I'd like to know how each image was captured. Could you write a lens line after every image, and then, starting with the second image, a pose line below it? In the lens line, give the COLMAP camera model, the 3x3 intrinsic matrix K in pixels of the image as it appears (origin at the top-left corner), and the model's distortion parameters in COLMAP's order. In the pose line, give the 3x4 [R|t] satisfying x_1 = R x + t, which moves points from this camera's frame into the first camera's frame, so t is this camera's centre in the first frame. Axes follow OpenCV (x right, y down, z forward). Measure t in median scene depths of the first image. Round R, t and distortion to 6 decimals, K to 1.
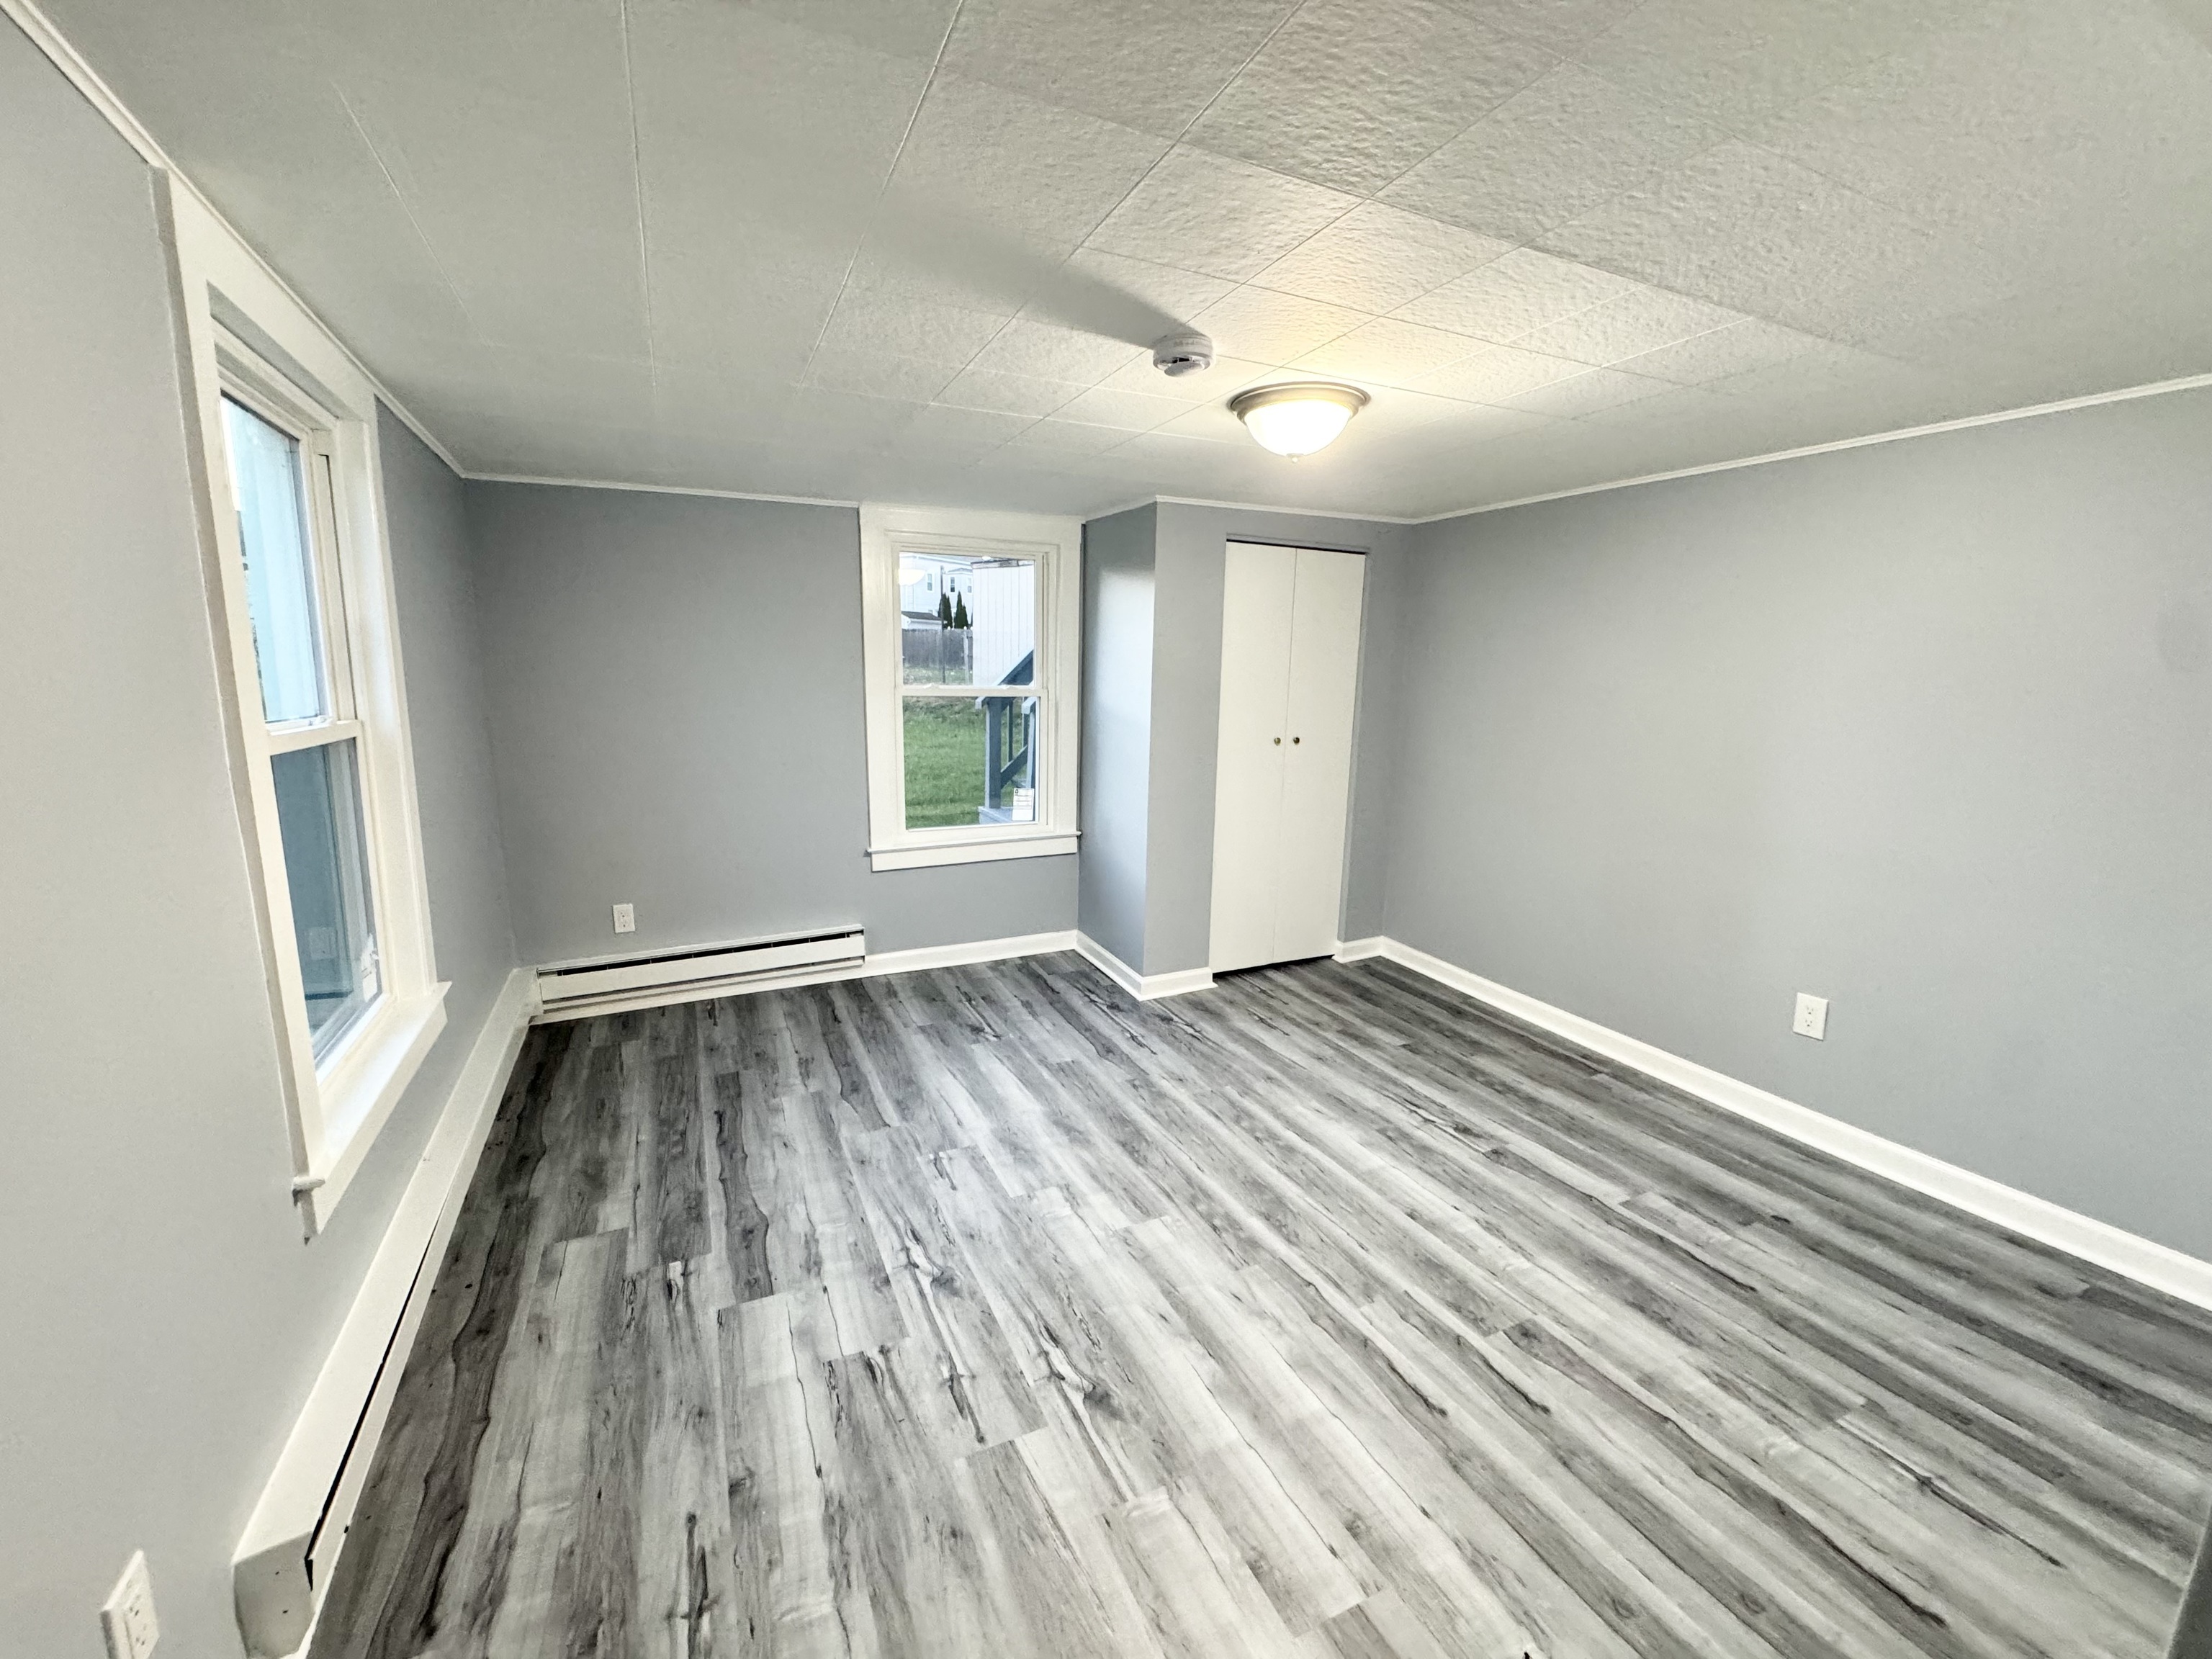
lens RADIAL K [[883.6, 0, 1103.0], [0, 883.6, 827.6], [0, 0, 1]] dist [-0.002251, 0.000028]
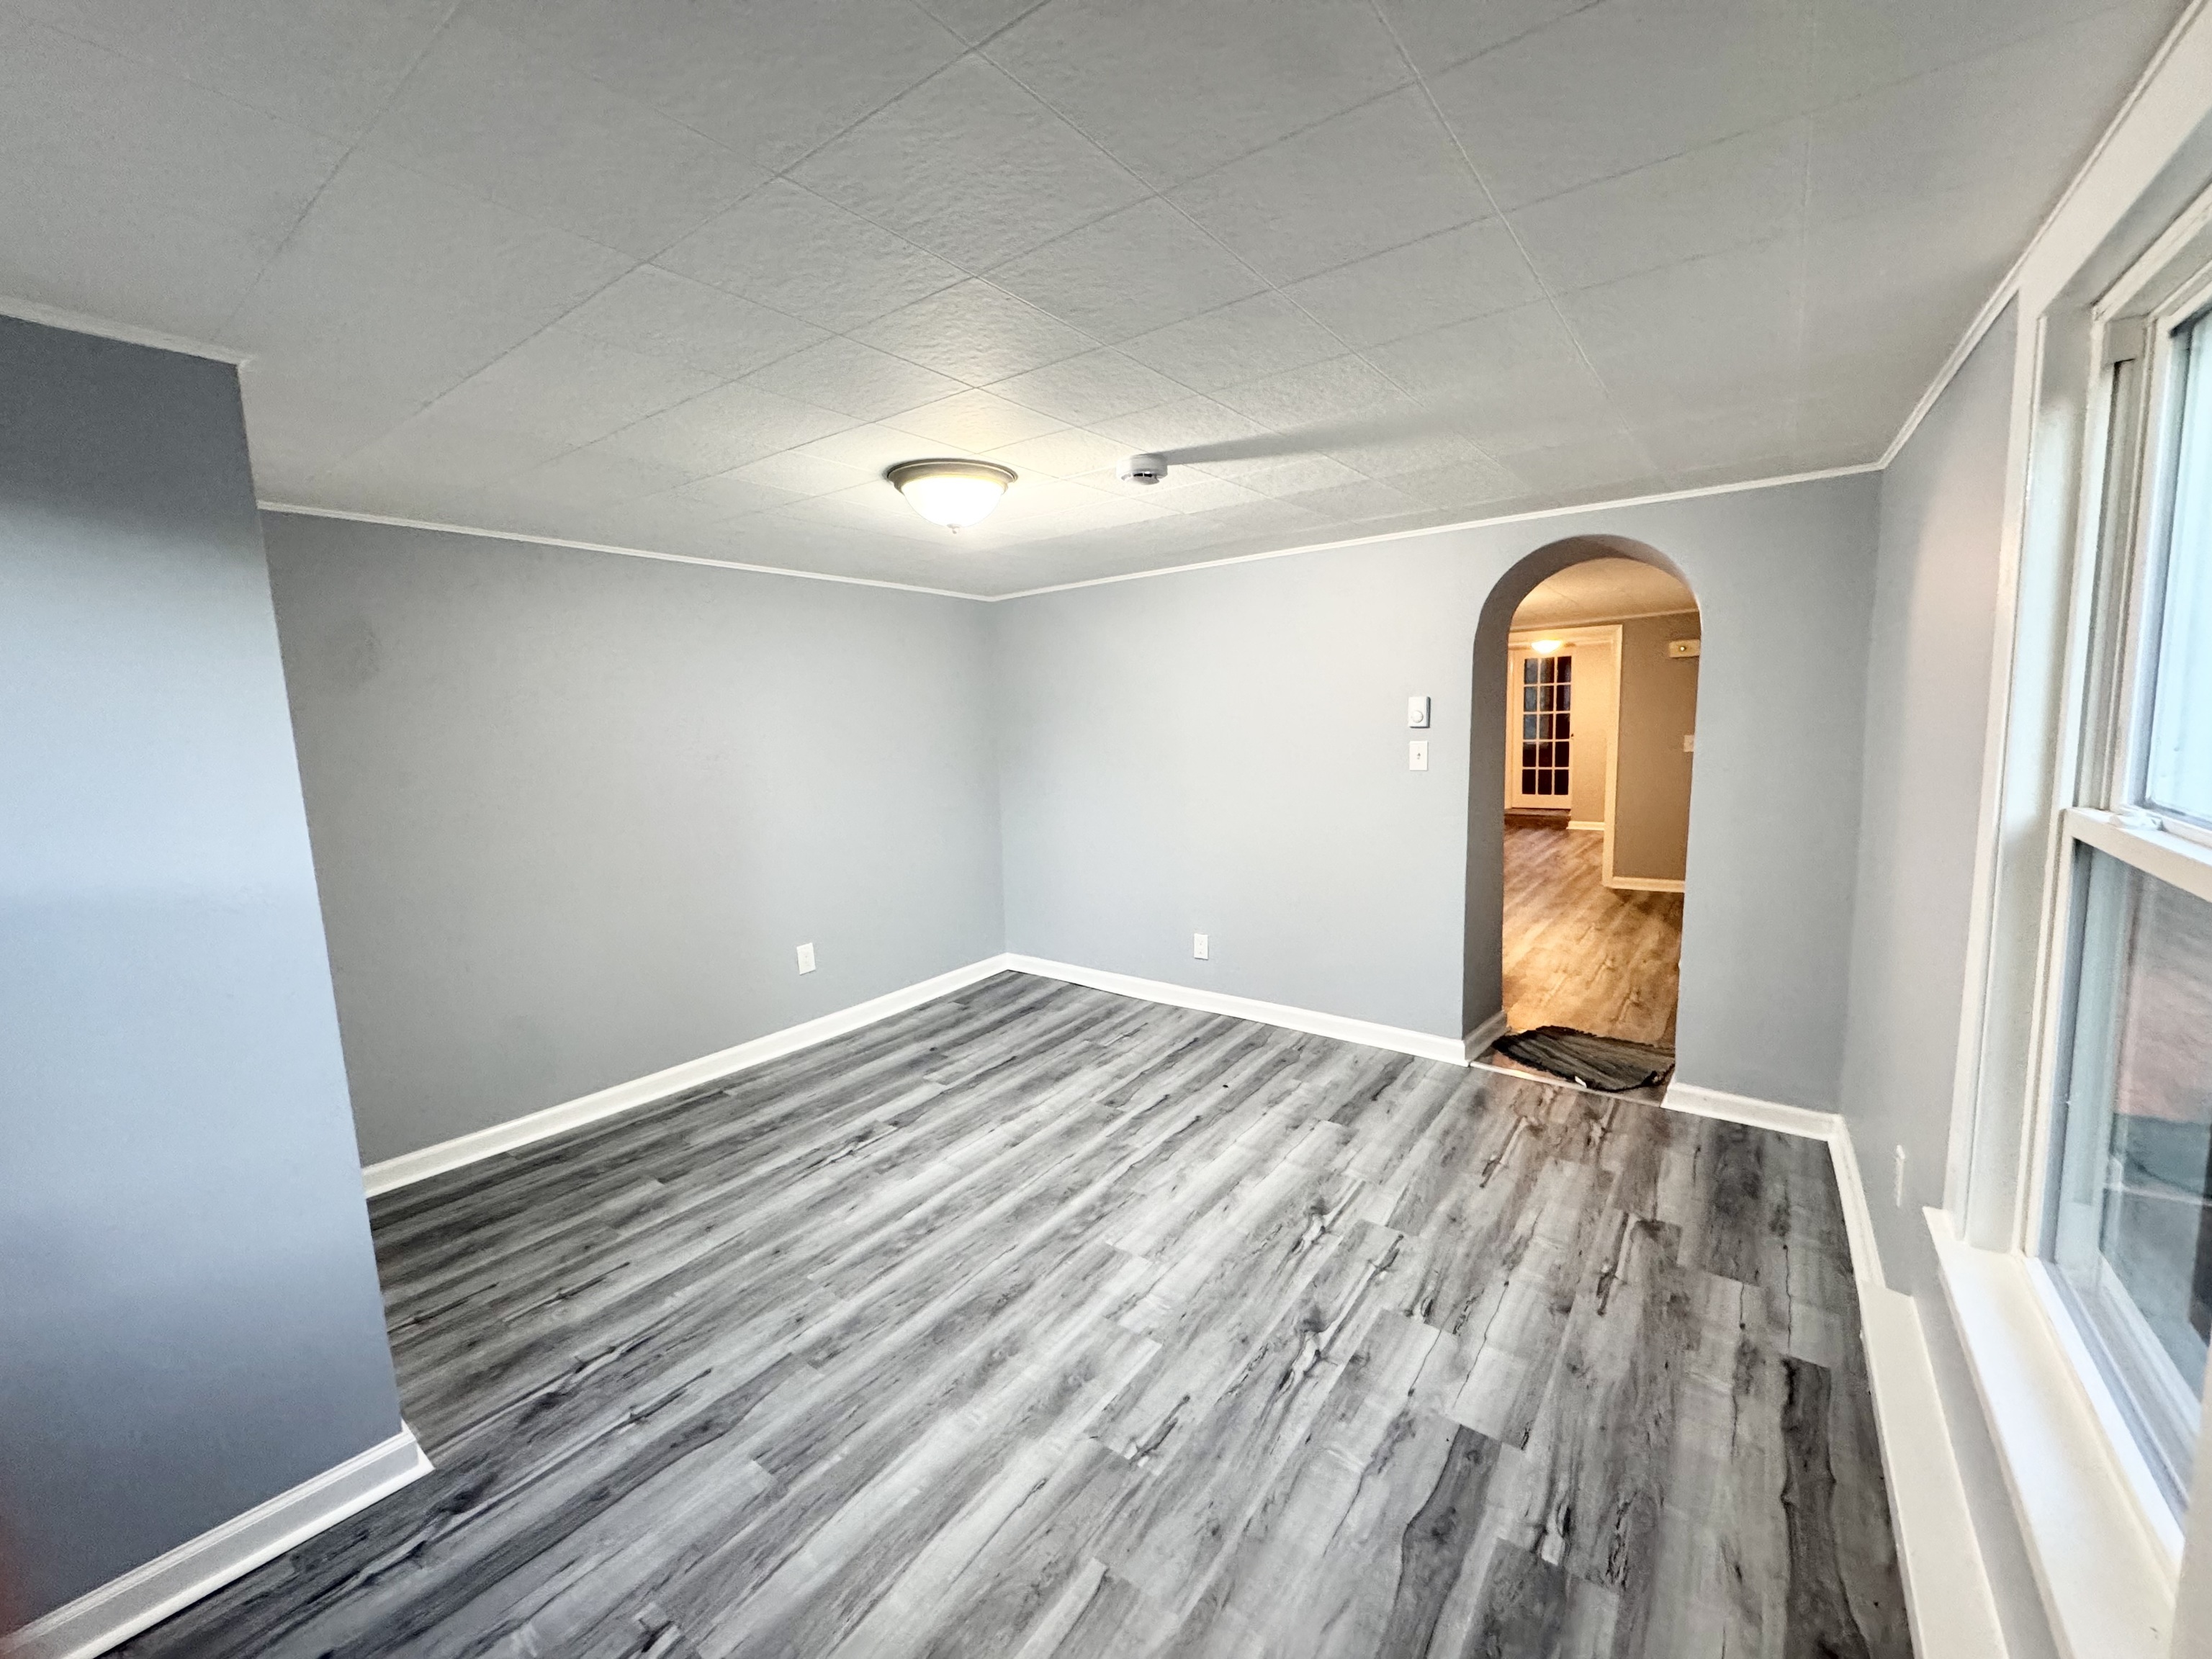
lens RADIAL K [[883.6, 0, 1103.0], [0, 883.6, 827.6], [0, 0, 1]] dist [-0.002251, 0.000028]
pose [[-0.462301, -0.116355, 0.879056, -0.819454], [0.179946, 0.958415, 0.221494, -0.274785], [-0.868273, 0.260580, -0.422138, 1.367625]]
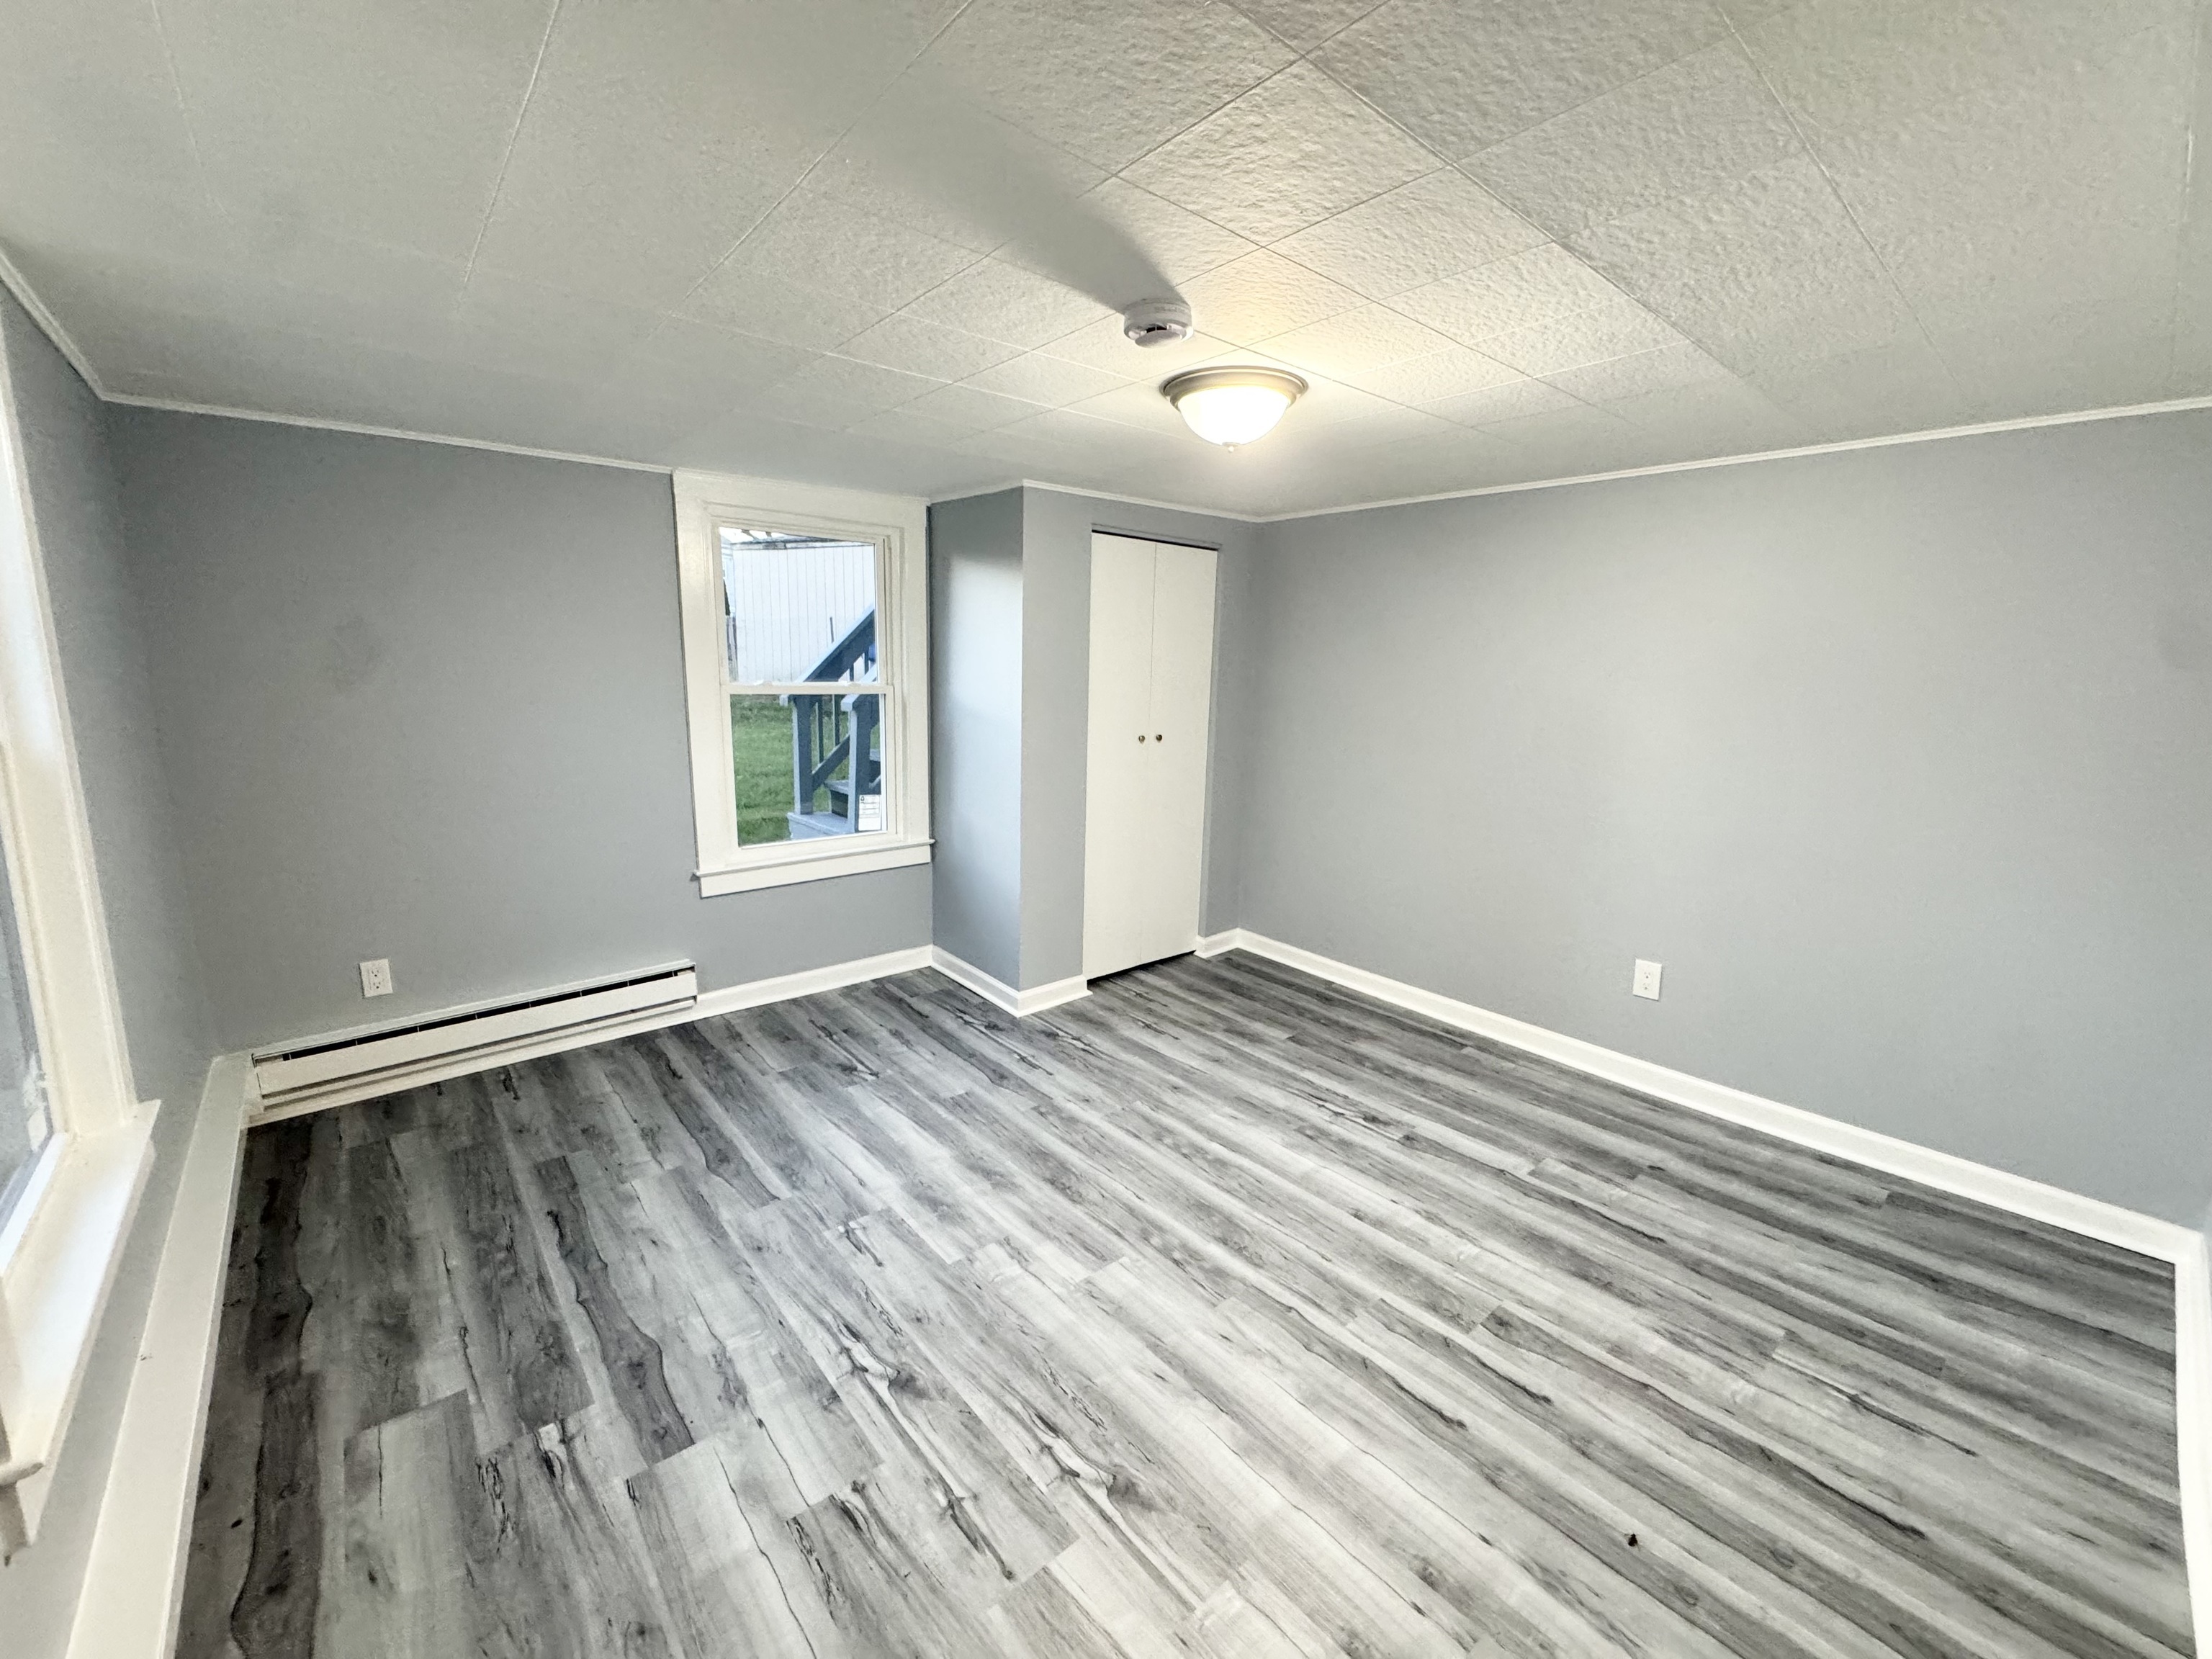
lens RADIAL K [[883.6, 0, 1103.0], [0, 883.6, 827.6], [0, 0, 1]] dist [-0.002251, 0.000028]
pose [[0.966156, -0.042226, 0.254481, -0.173159], [0.039633, 0.999097, 0.015312, -0.028959], [-0.254897, -0.004708, 0.966957, 0.112259]]
